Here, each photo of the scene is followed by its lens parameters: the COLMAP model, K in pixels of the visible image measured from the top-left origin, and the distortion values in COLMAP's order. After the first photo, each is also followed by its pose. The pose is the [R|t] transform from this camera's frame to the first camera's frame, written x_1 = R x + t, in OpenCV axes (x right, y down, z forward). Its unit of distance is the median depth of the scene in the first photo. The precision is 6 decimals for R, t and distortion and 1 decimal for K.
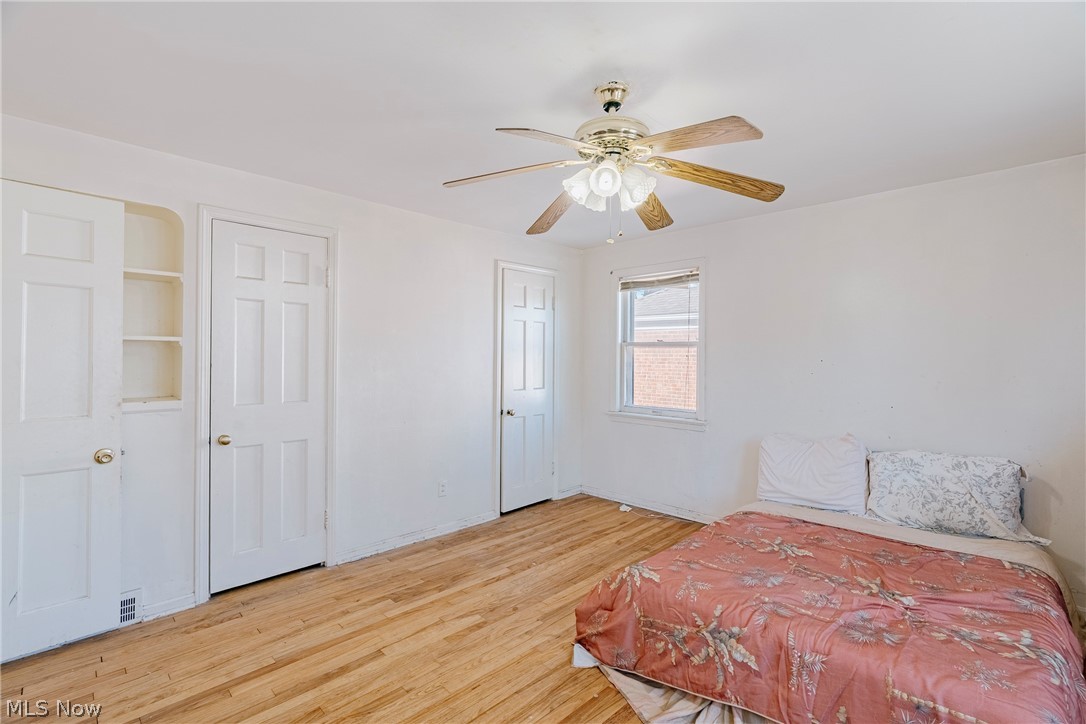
lens RADIAL K [[496.2, 0, 546.2], [0, 496.2, 360.4], [0, 0, 1]] dist [-0.006142, 0.000808]
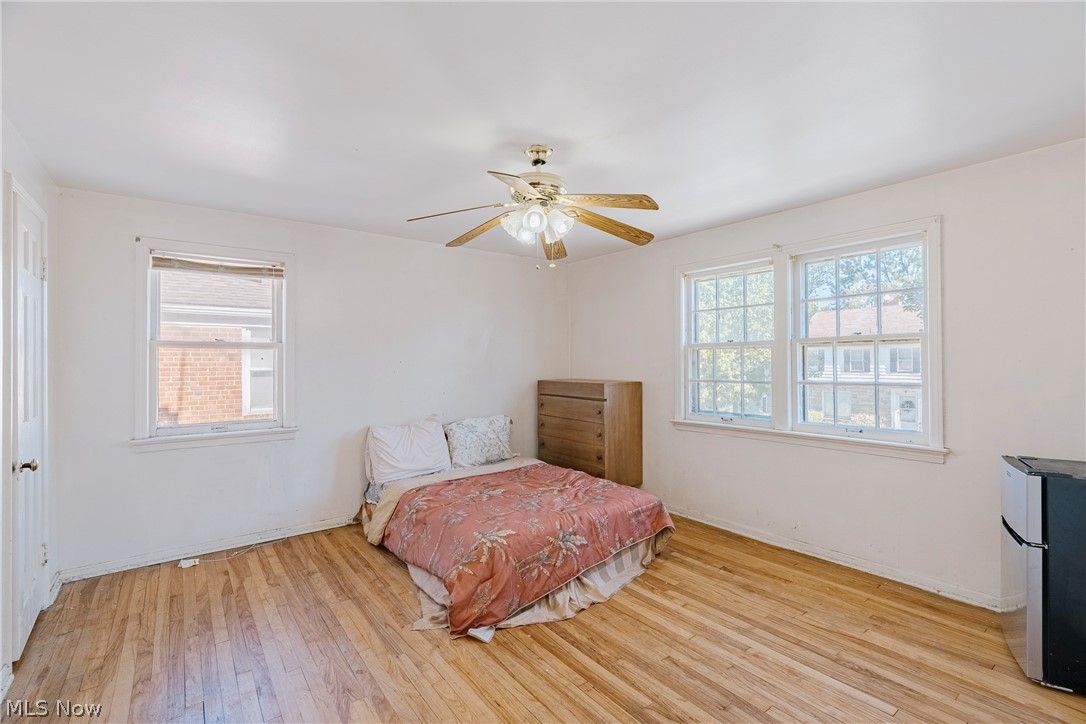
lens RADIAL K [[496.2, 0, 546.2], [0, 496.2, 360.4], [0, 0, 1]] dist [-0.006142, 0.000808]
pose [[0.128467, -0.005749, 0.991697, -0.782581], [0.012750, 0.999910, 0.004145, -0.004585], [-0.991632, 0.012111, 0.128529, 0.563573]]
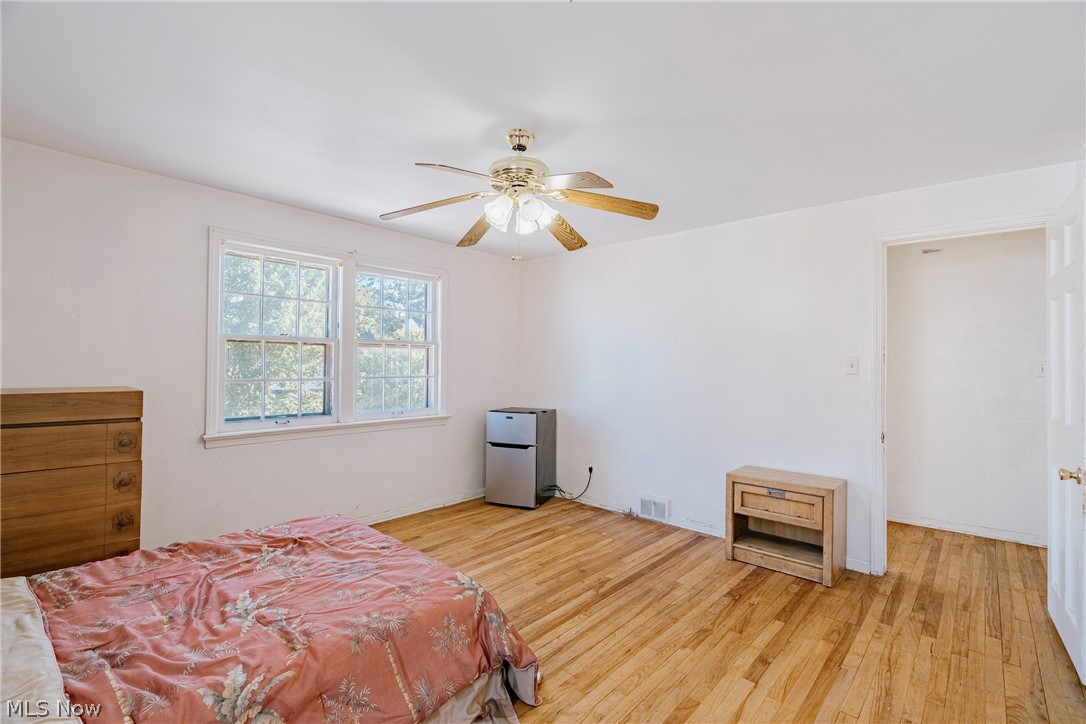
lens RADIAL K [[496.2, 0, 546.2], [0, 496.2, 360.4], [0, 0, 1]] dist [-0.006142, 0.000808]
pose [[-0.996956, -0.020142, -0.075322, 0.100808], [-0.020008, 0.999797, -0.002530, 0.007884], [0.075358, -0.001015, -0.997156, 1.526808]]
